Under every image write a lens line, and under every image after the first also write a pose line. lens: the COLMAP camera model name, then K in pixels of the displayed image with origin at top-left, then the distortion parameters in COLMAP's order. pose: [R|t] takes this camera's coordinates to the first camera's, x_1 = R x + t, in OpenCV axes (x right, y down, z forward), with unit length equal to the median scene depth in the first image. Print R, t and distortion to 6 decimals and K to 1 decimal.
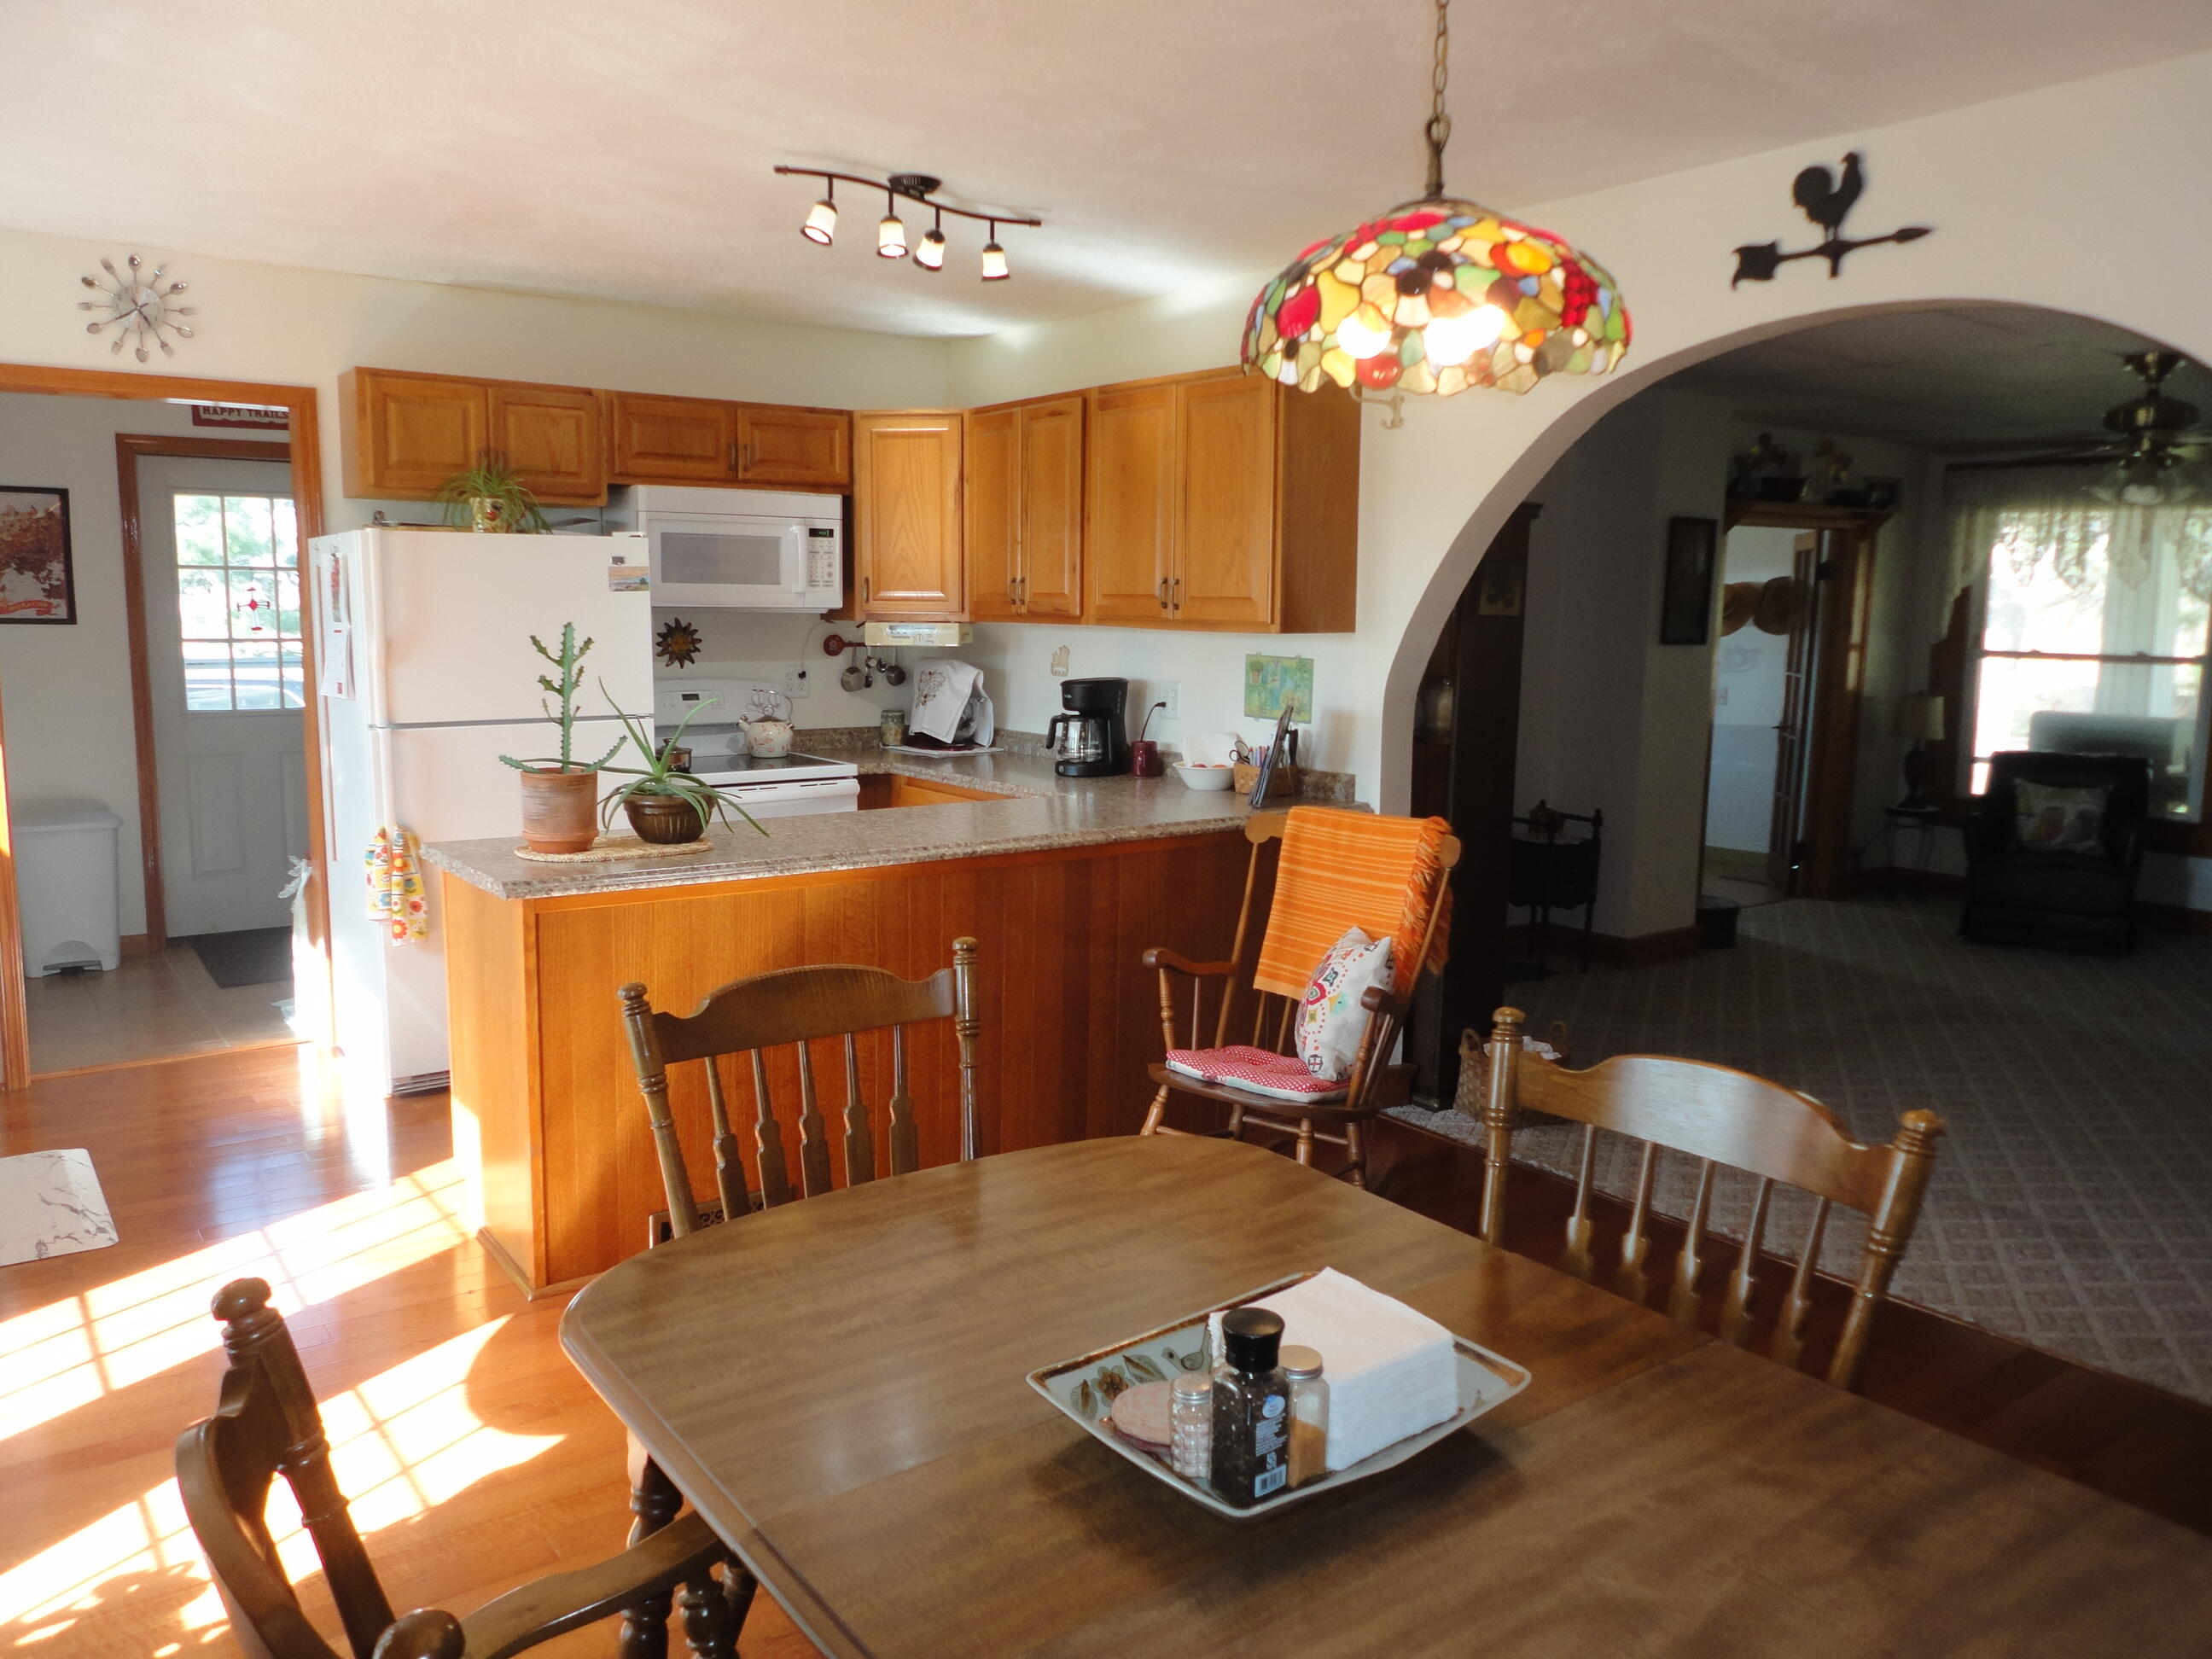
lens RADIAL K [[1595.1, 0, 1106.0], [0, 1595.1, 829.5], [0, 0, 1]] dist [-0.041125, 0.004768]
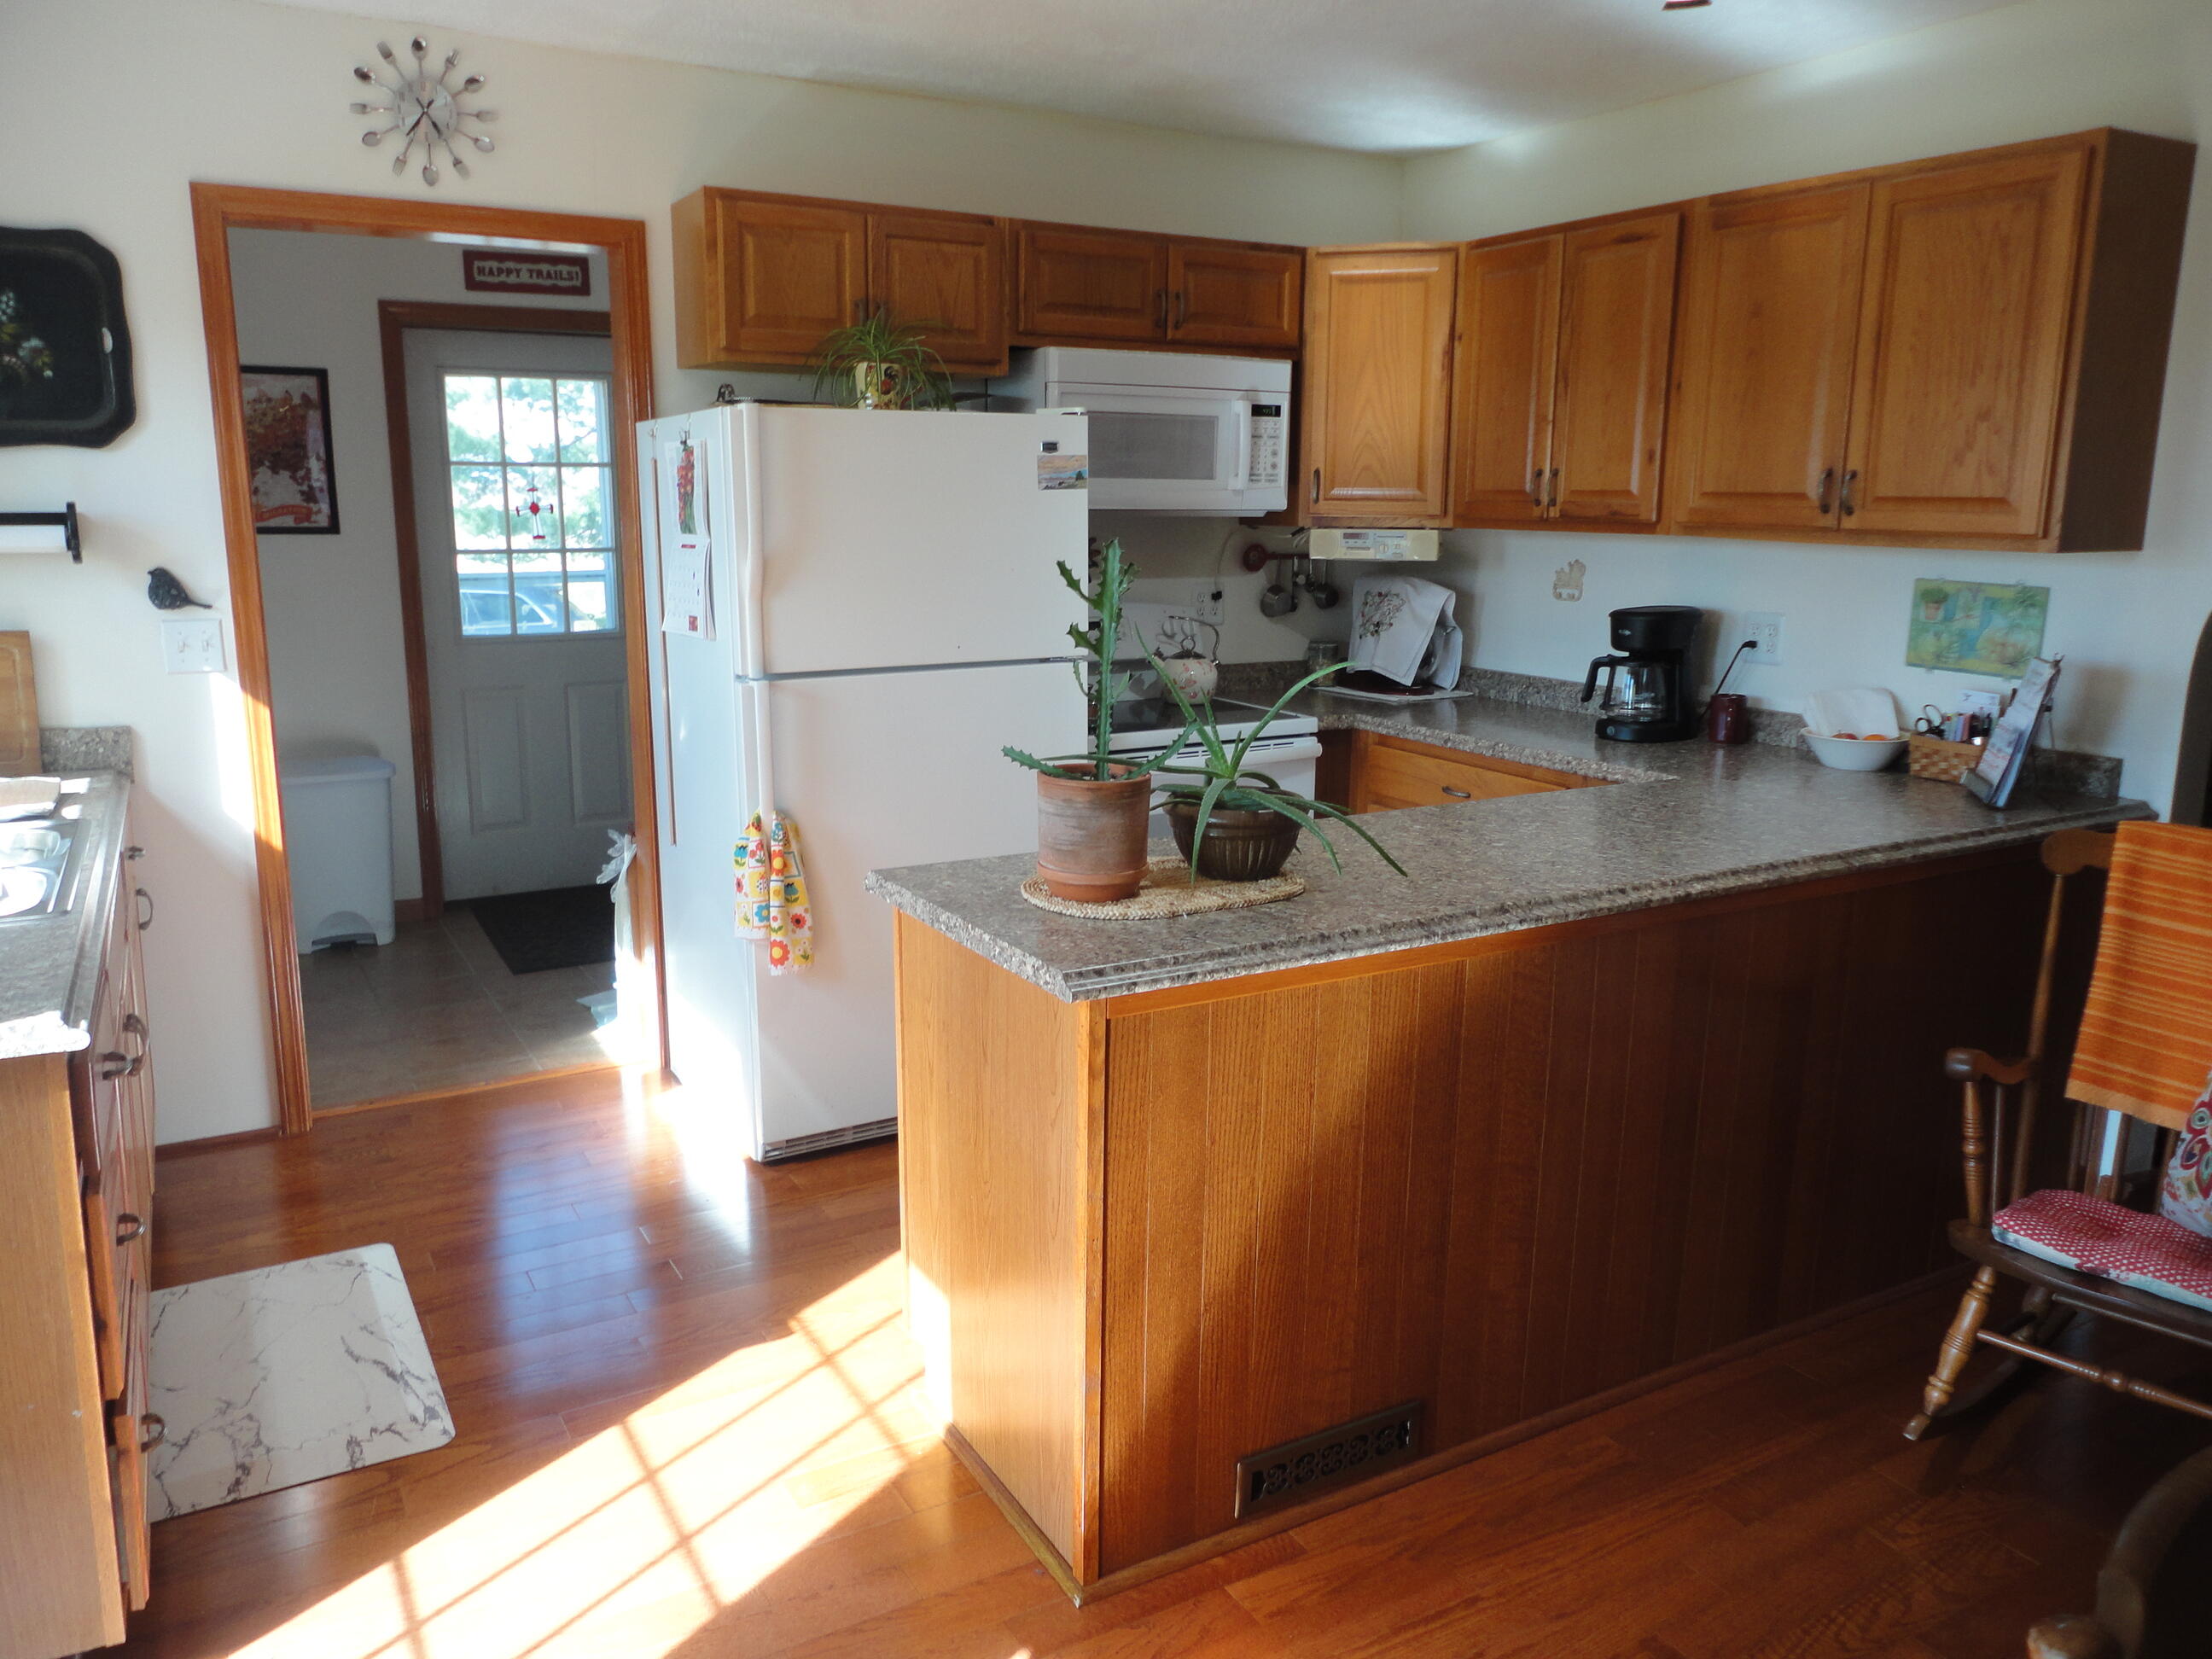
lens RADIAL K [[1647.5, 0, 1102.7], [0, 1647.5, 855.0], [0, 0, 1]] dist [-0.052126, 0.029526]
pose [[0.991390, 0.021521, -0.129164, -0.165431], [-0.012044, 0.997207, 0.073709, -0.034533], [0.130390, -0.071519, 0.988880, 0.218128]]
